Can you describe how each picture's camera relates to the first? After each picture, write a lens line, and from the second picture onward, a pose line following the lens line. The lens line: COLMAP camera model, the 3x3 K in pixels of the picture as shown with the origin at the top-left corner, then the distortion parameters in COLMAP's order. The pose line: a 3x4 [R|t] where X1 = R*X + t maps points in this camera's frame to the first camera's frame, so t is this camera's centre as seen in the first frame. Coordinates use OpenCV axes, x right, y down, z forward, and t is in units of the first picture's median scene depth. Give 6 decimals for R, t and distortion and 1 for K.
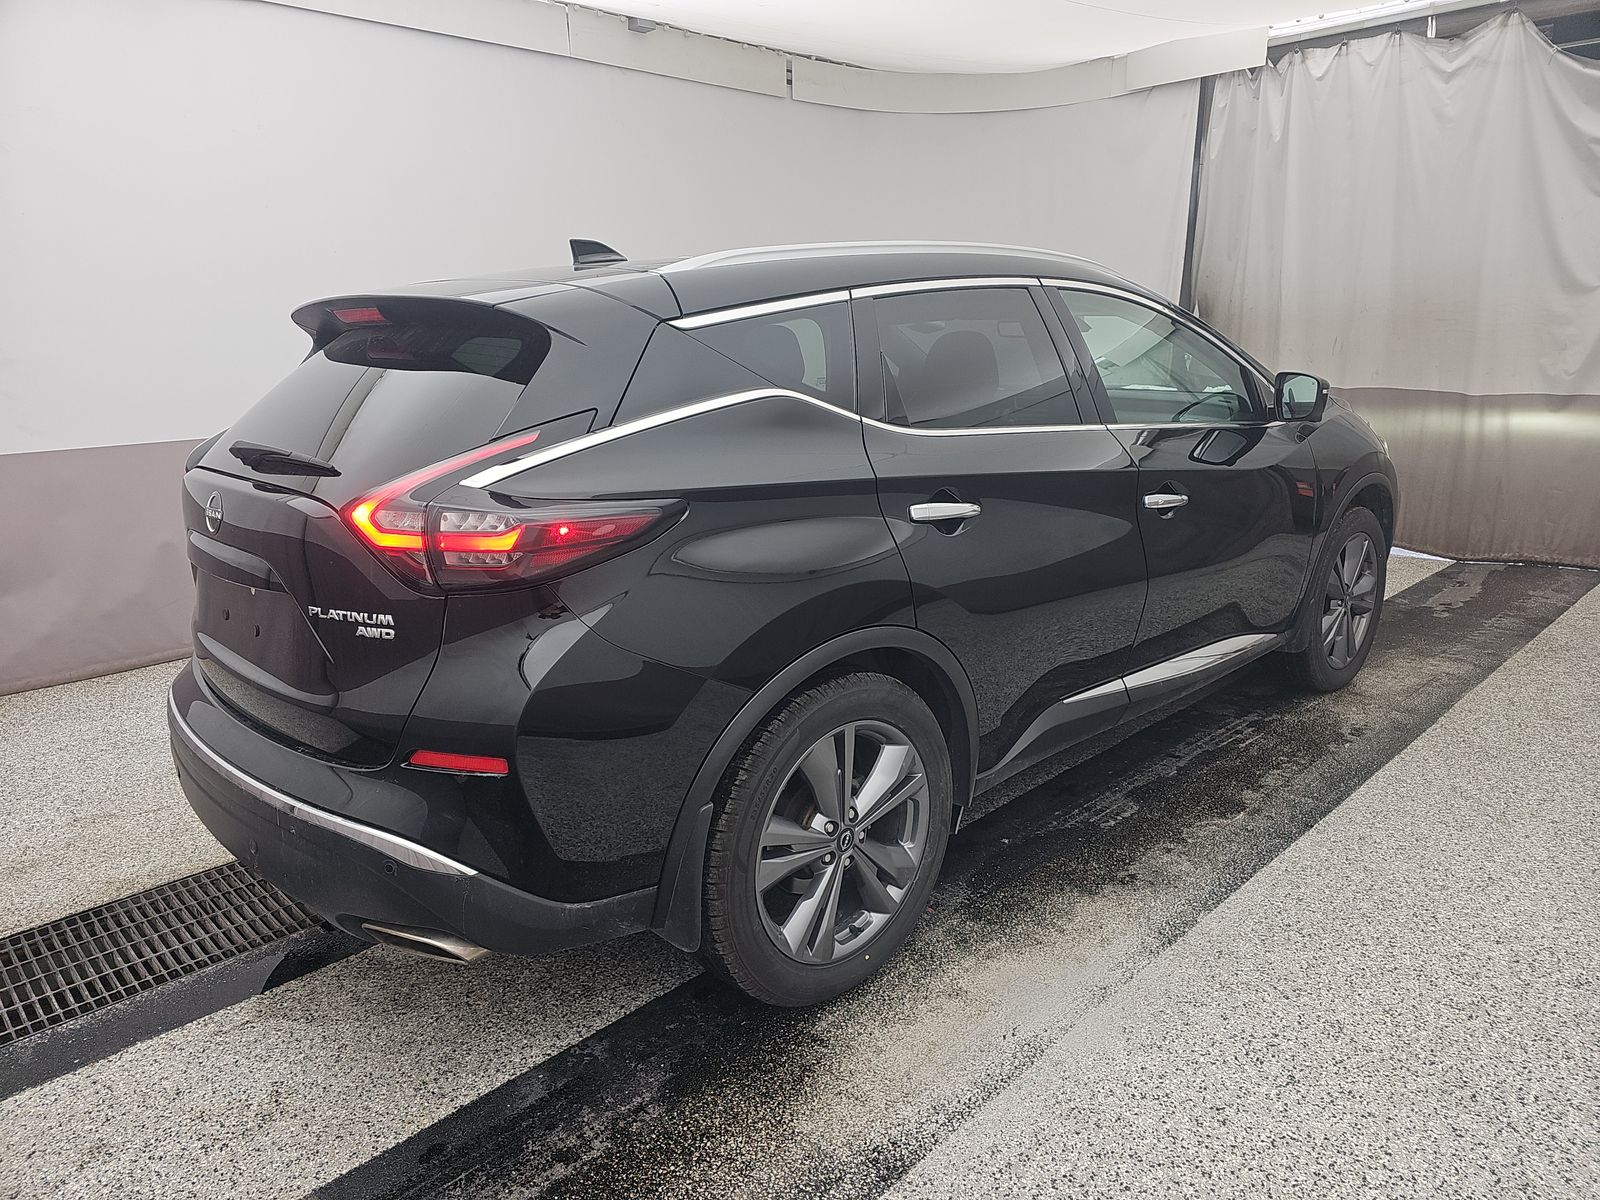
lens RADIAL K [[1155.7, 0, 800.0], [0, 1155.7, 600.0], [0, 0, 1]] dist [-0.002694, -0.003688]
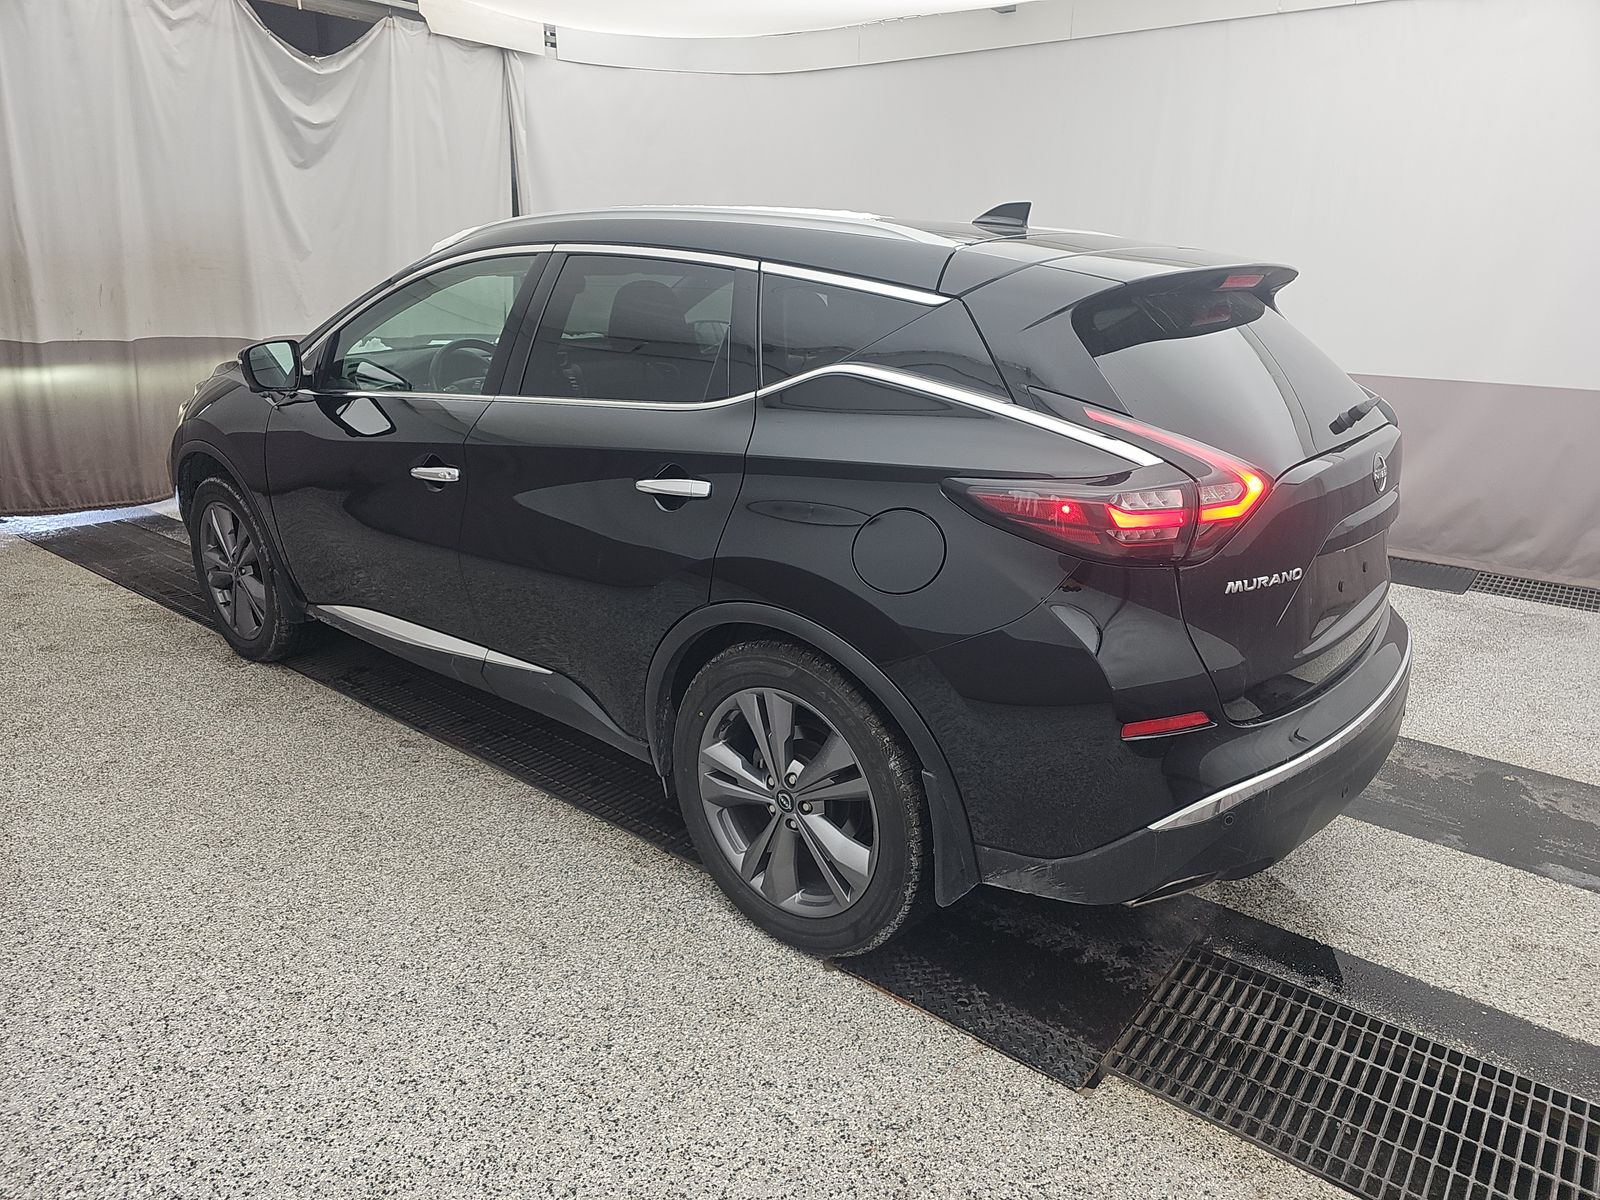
lens RADIAL K [[1080.4, 0, 800.0], [0, 1080.4, 600.0], [0, 0, 1]] dist [0.009101, 0.000370]
pose [[-0.165811, -0.287530, 0.943310, -0.934264], [0.206834, 0.925135, 0.318346, -0.282843], [-0.964223, 0.247893, -0.093927, 1.103465]]
